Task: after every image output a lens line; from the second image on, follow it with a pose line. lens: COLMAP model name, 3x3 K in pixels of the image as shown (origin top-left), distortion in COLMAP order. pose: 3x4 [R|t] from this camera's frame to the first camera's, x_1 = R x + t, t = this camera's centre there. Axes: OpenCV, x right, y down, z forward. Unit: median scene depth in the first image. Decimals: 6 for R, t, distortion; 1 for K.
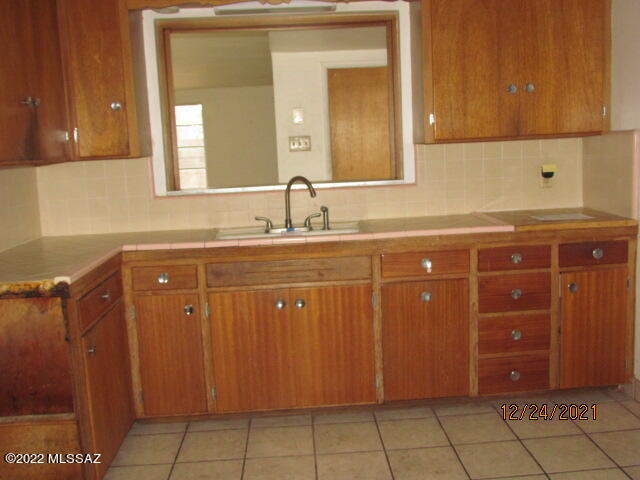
lens RADIAL K [[663.5, 0, 320.0], [0, 663.5, 240.0], [0, 0, 1]] dist [-0.084456, 0.002557]
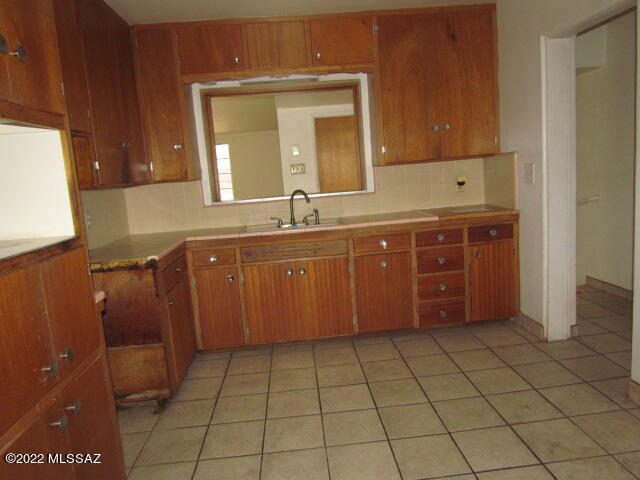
lens RADIAL K [[474.3, 0, 323.7], [0, 474.3, 241.2], [0, 0, 1]] dist [-0.025100, 0.006634]
pose [[0.999127, -0.034621, 0.023368, -0.003656], [0.034502, 0.999390, 0.005495, 0.020150], [-0.023544, -0.004684, 0.999712, -0.108388]]
